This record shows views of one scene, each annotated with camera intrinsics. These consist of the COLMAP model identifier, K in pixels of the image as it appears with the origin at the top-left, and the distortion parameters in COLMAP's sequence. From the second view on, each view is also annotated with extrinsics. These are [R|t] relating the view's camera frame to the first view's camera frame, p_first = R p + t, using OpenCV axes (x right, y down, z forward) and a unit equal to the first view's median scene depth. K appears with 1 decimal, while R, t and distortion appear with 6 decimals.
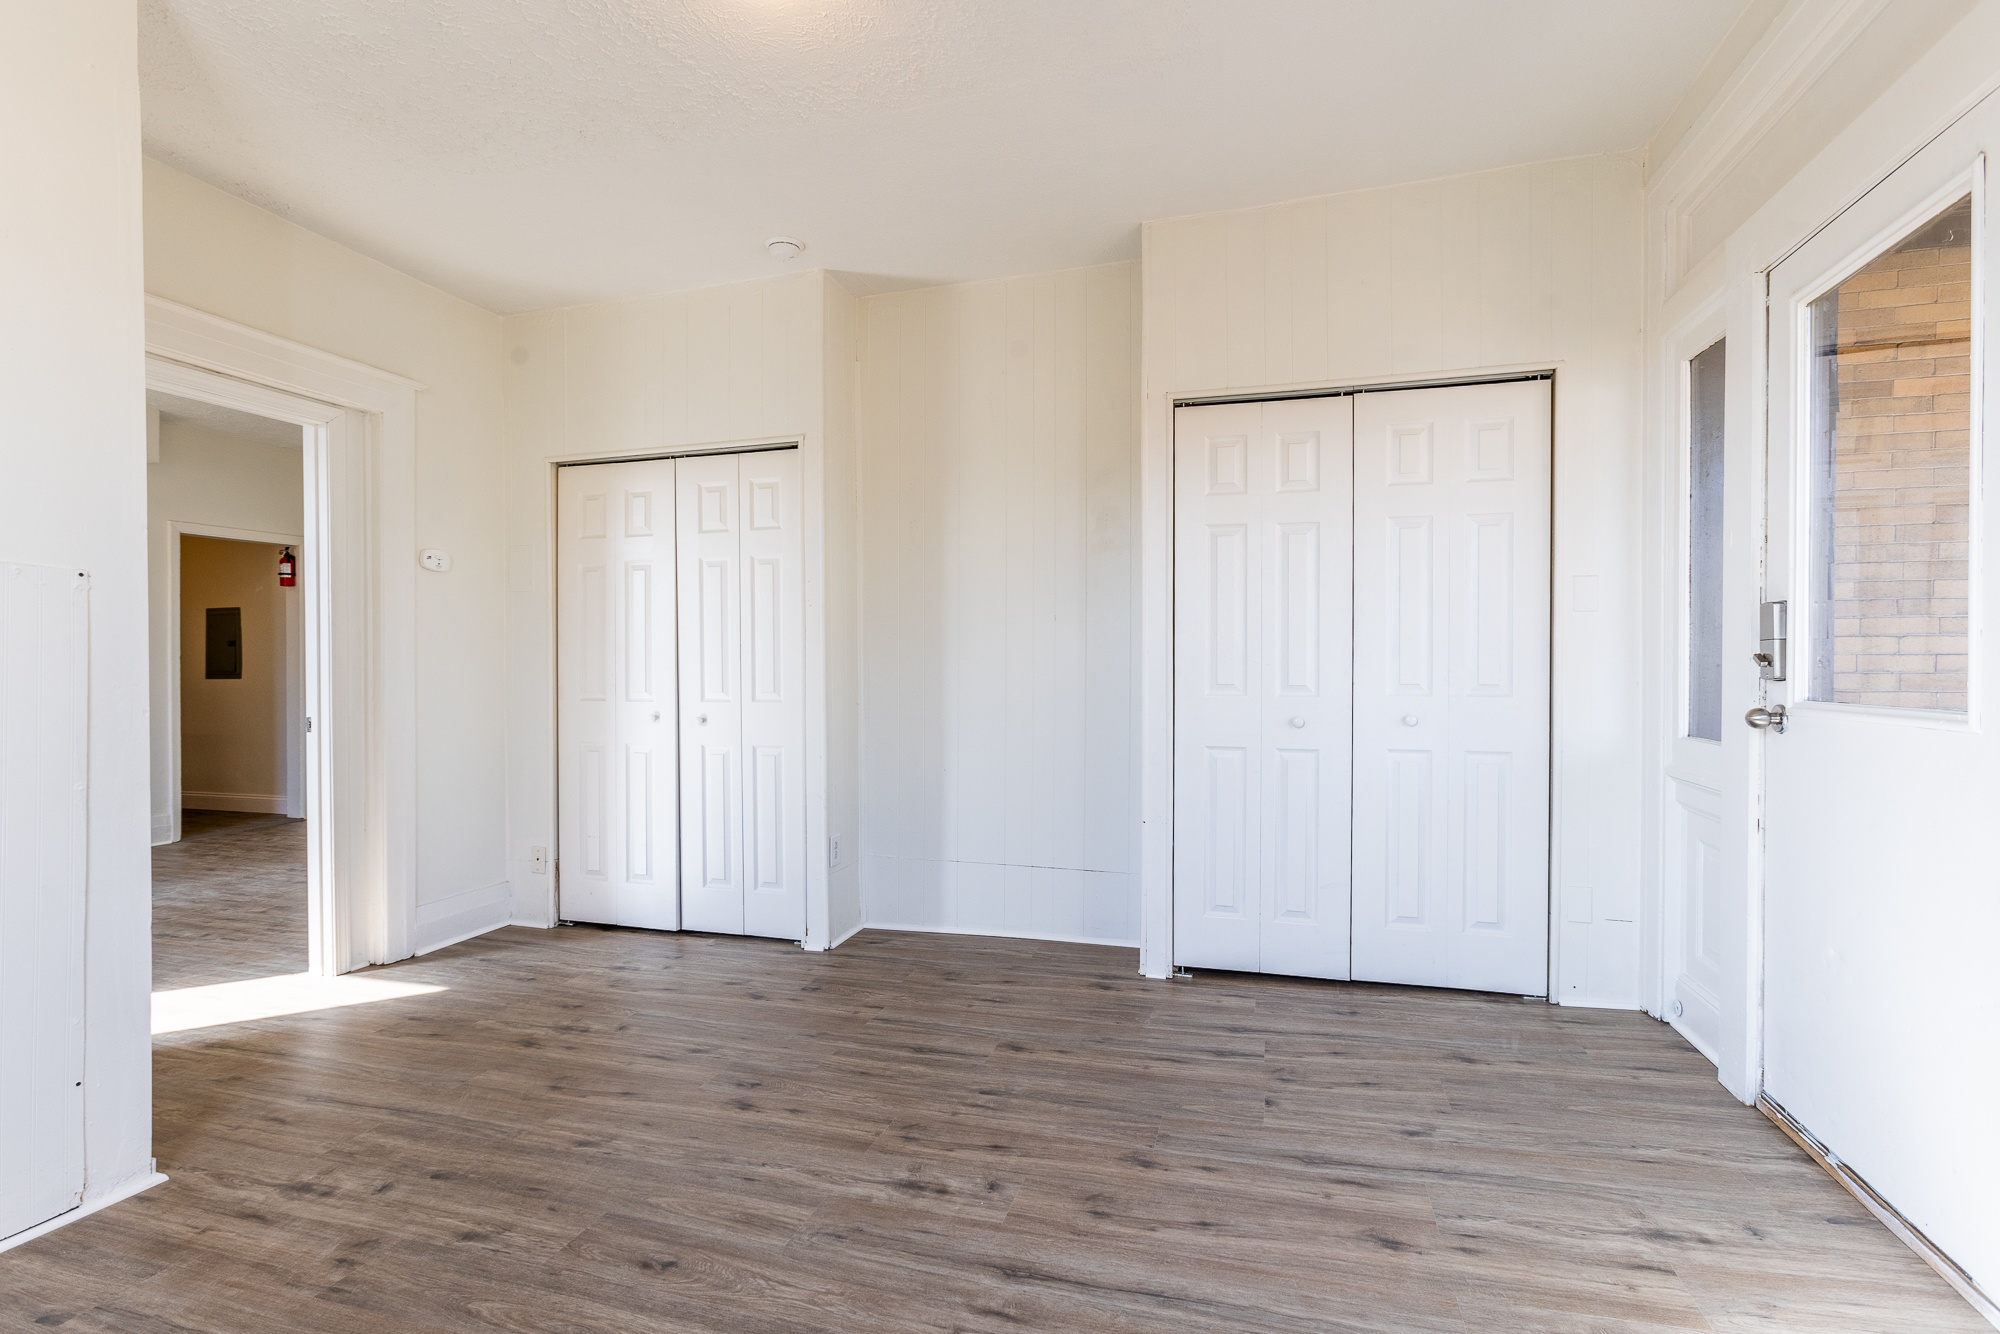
lens RADIAL K [[922.4, 0, 1004.4], [0, 922.4, 672.5], [0, 0, 1]] dist [-0.008003, 0.008654]
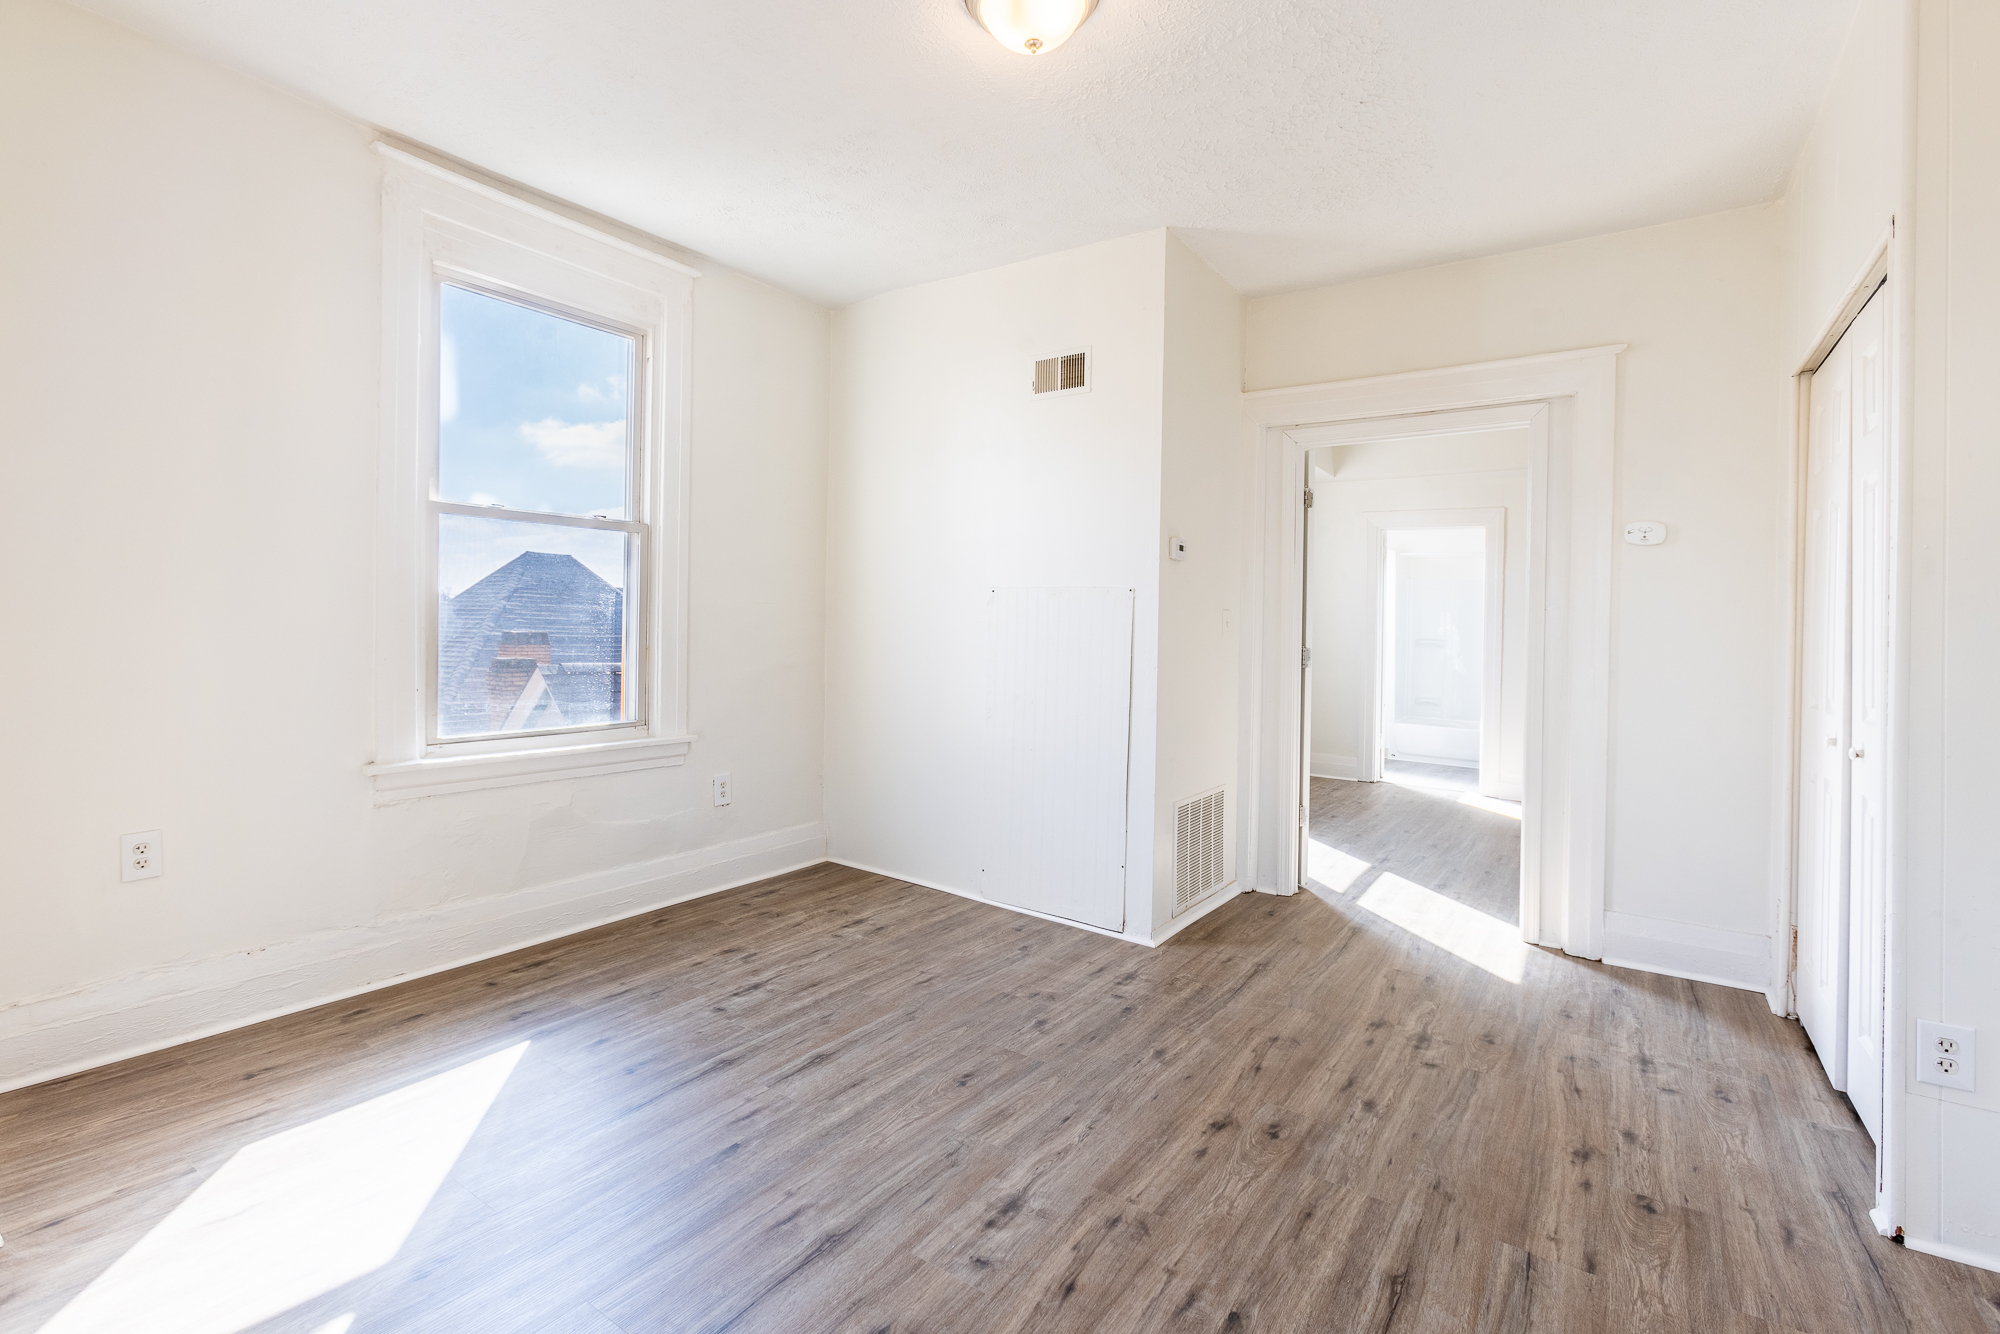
lens RADIAL K [[922.4, 0, 999.9], [0, 922.4, 651.8], [0, 0, 1]] dist [-0.008003, 0.008654]
pose [[-0.317596, 0.017576, -0.948063, 0.668149], [-0.026021, 0.999290, 0.027243, -0.024162], [0.947869, 0.033322, -0.316913, 1.089316]]
